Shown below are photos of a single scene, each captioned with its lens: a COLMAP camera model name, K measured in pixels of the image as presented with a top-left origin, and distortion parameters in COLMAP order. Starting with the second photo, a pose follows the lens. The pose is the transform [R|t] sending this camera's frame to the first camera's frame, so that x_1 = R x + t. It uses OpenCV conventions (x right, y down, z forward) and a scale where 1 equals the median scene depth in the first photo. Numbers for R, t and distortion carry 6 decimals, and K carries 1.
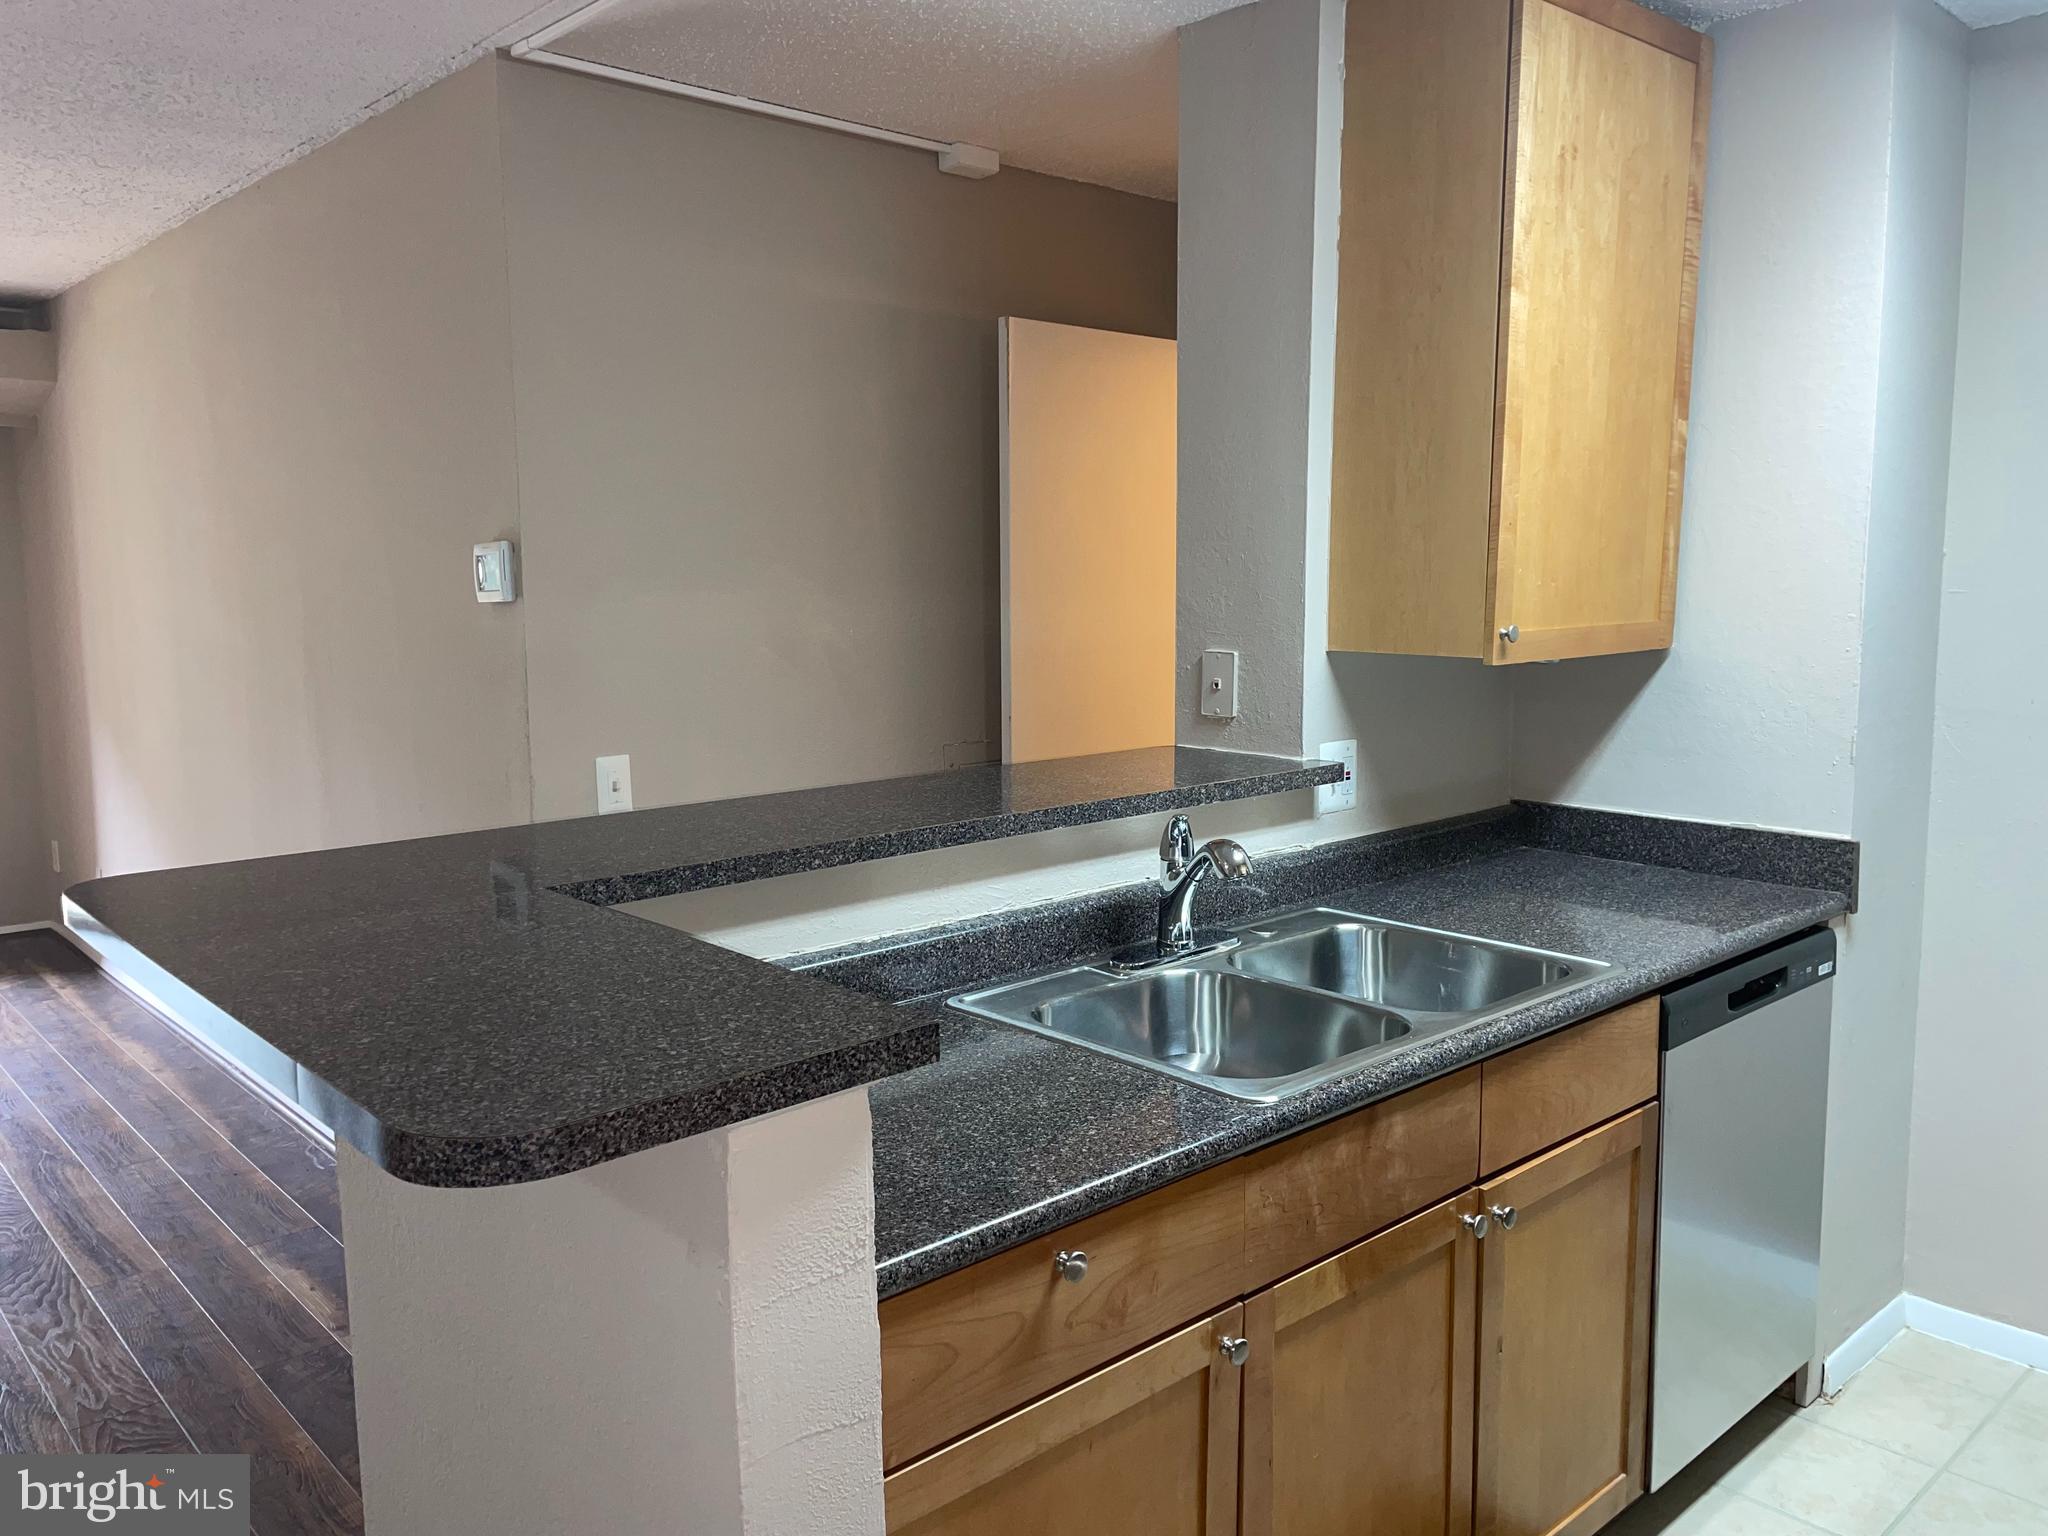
lens RADIAL K [[1560.2, 0, 1023.6], [0, 1560.2, 726.0], [0, 0, 1]] dist [0.095419, -0.115618]
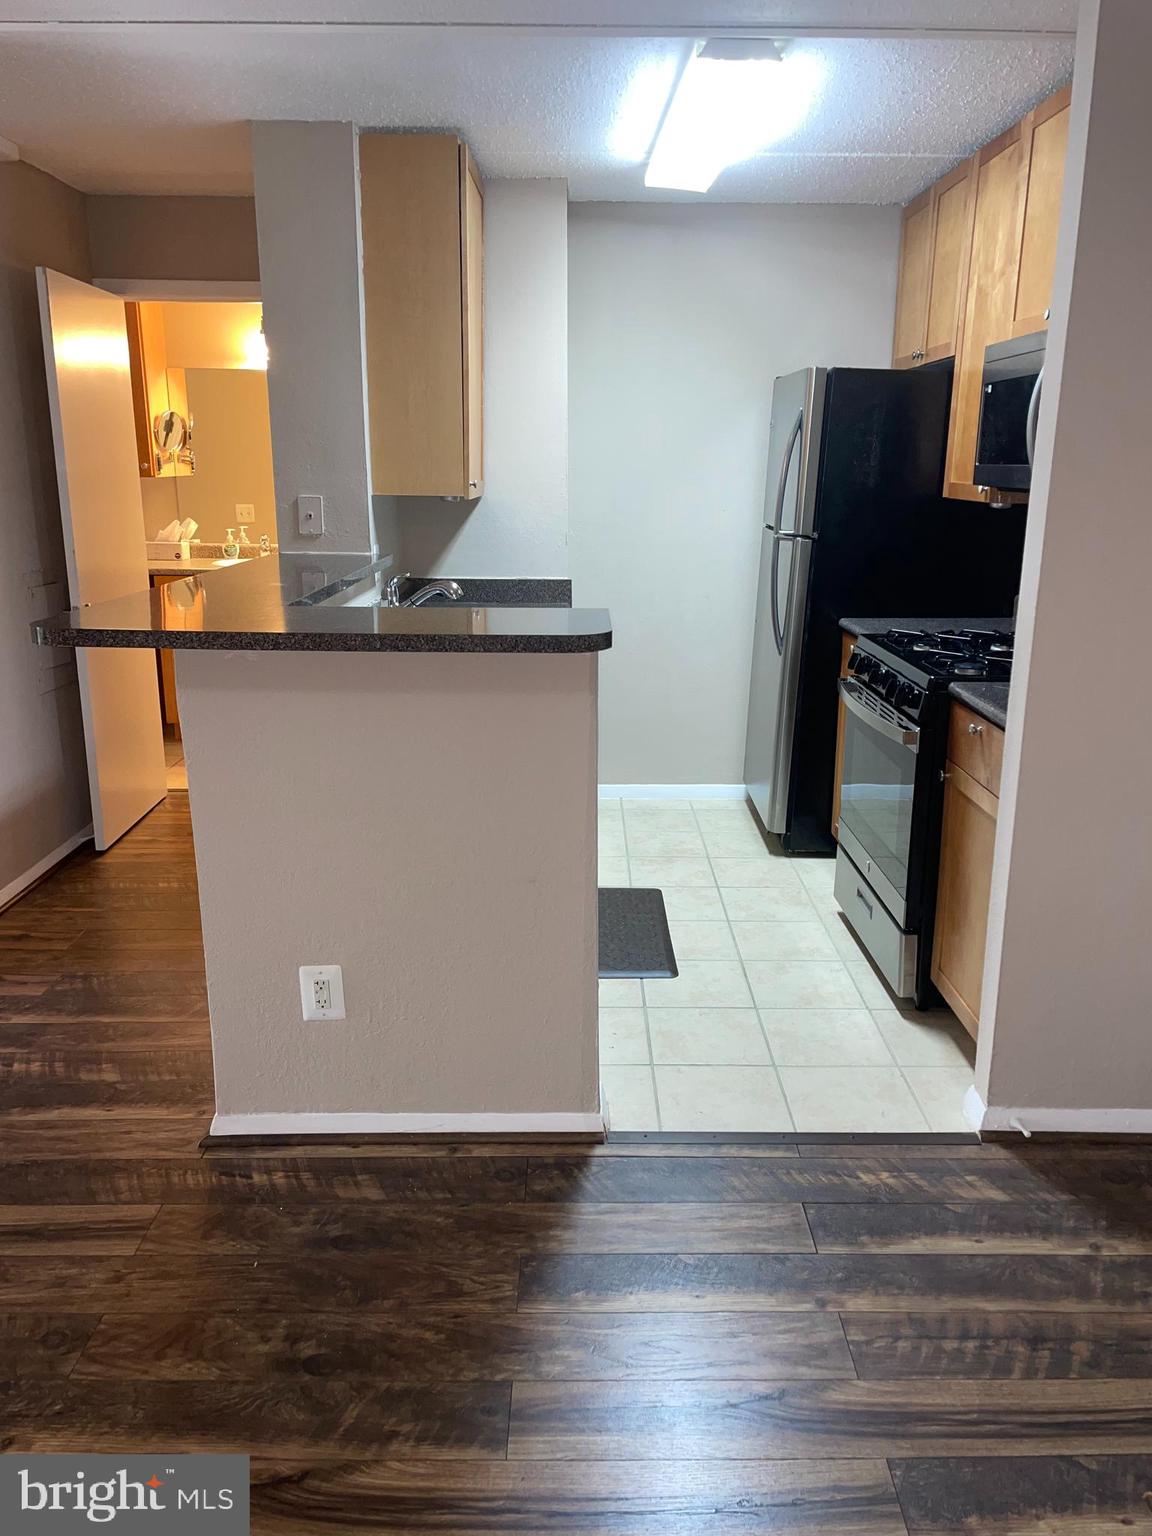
lens RADIAL K [[1170.4, 0, 576.0], [0, 1170.4, 768.0], [0, 0, 1]] dist [0.082320, -0.100899]
pose [[0.670195, -0.176100, 0.720991, -0.830372], [0.073360, 0.982404, 0.171758, 0.056643], [-0.738551, -0.062219, 0.671321, -0.176874]]
